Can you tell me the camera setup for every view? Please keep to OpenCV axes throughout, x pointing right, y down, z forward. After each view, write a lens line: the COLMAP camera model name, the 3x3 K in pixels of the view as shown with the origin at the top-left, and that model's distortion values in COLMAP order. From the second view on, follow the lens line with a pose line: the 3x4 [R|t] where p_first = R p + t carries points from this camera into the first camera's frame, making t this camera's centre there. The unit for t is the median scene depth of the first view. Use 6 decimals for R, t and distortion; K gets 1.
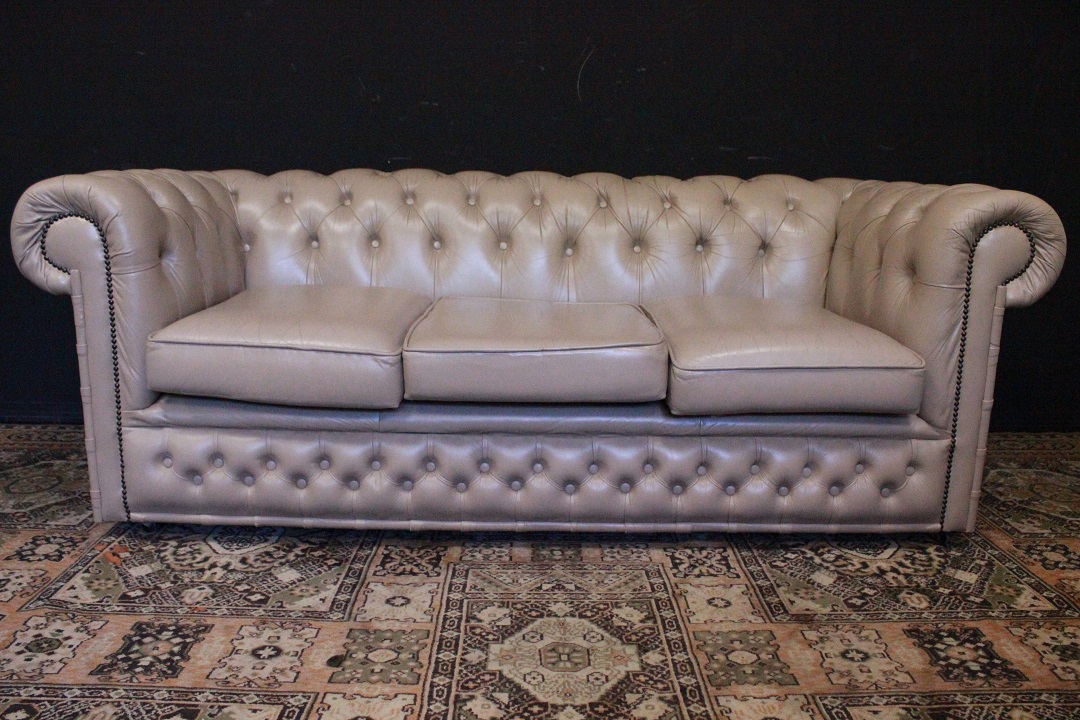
lens RADIAL K [[874.4, 0, 540.0], [0, 874.4, 360.0], [0, 0, 1]] dist [-0.172201, 0.124079]
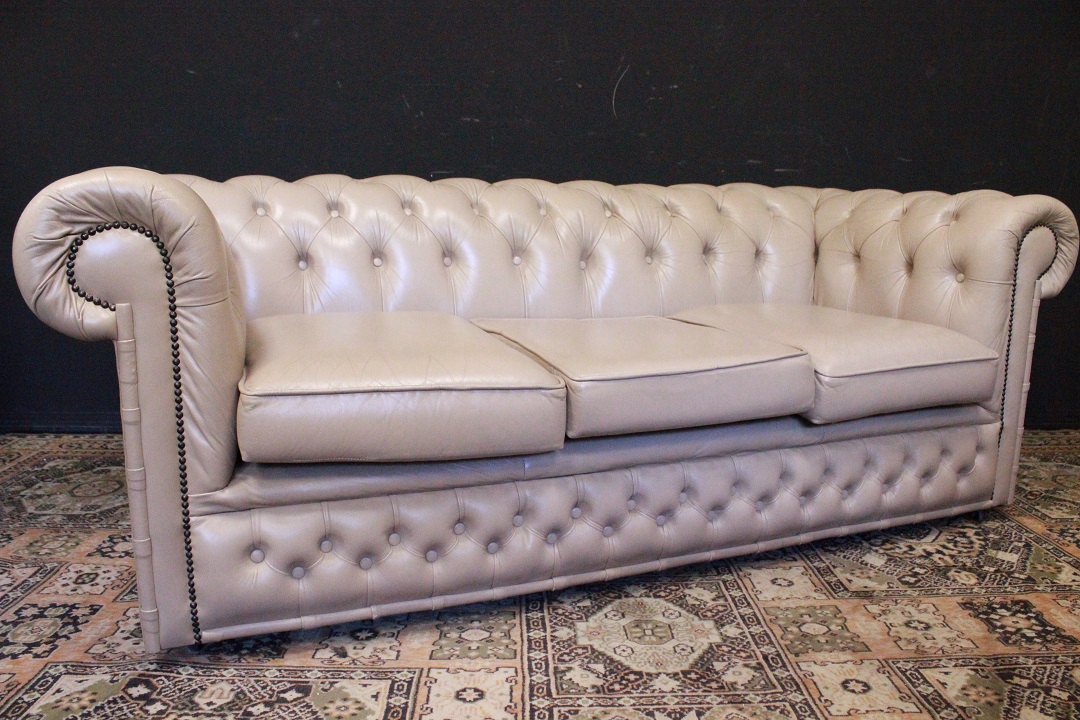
lens RADIAL K [[874.4, 0, 540.0], [0, 874.4, 360.0], [0, 0, 1]] dist [-0.172201, 0.124079]
pose [[0.925088, -0.071794, 0.372904, -0.496362], [0.078380, 0.996920, -0.002507, -0.031098], [-0.371575, 0.031548, 0.927867, 0.211467]]
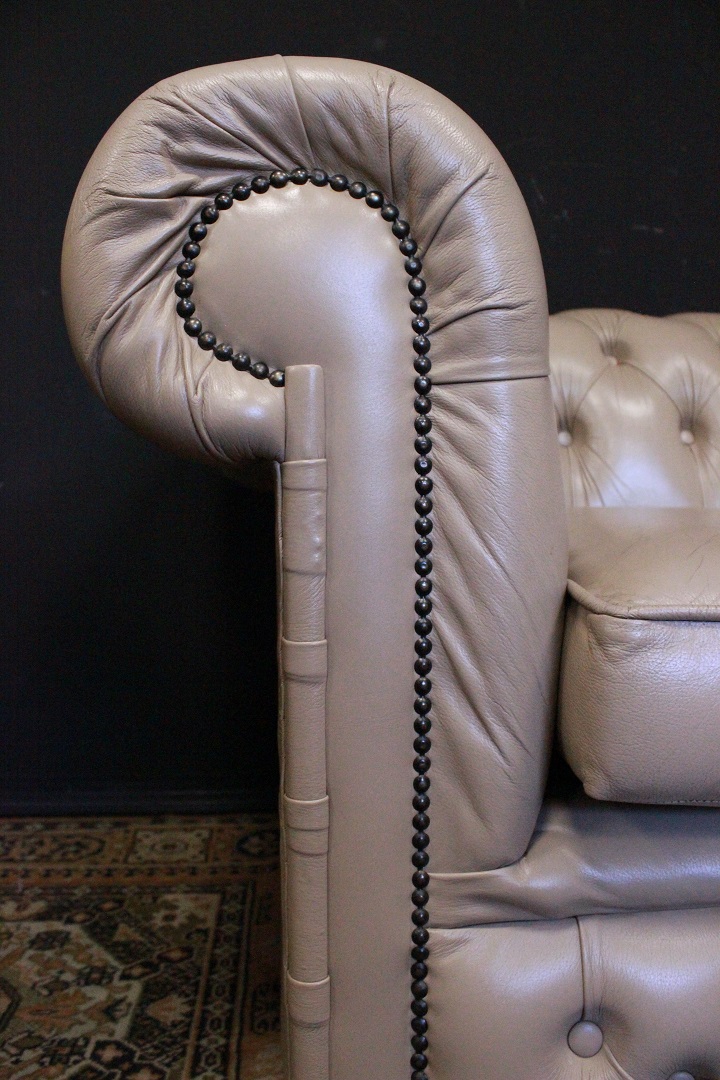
lens RADIAL K [[874.4, 0, 360.0], [0, 874.4, 540.0], [0, 0, 1]] dist [-0.172201, 0.124079]
pose [[0.998199, -0.019760, 0.056641, -0.551561], [0.028894, 0.985822, -0.165290, -0.003425], [-0.052572, 0.166629, 0.984617, 0.722817]]
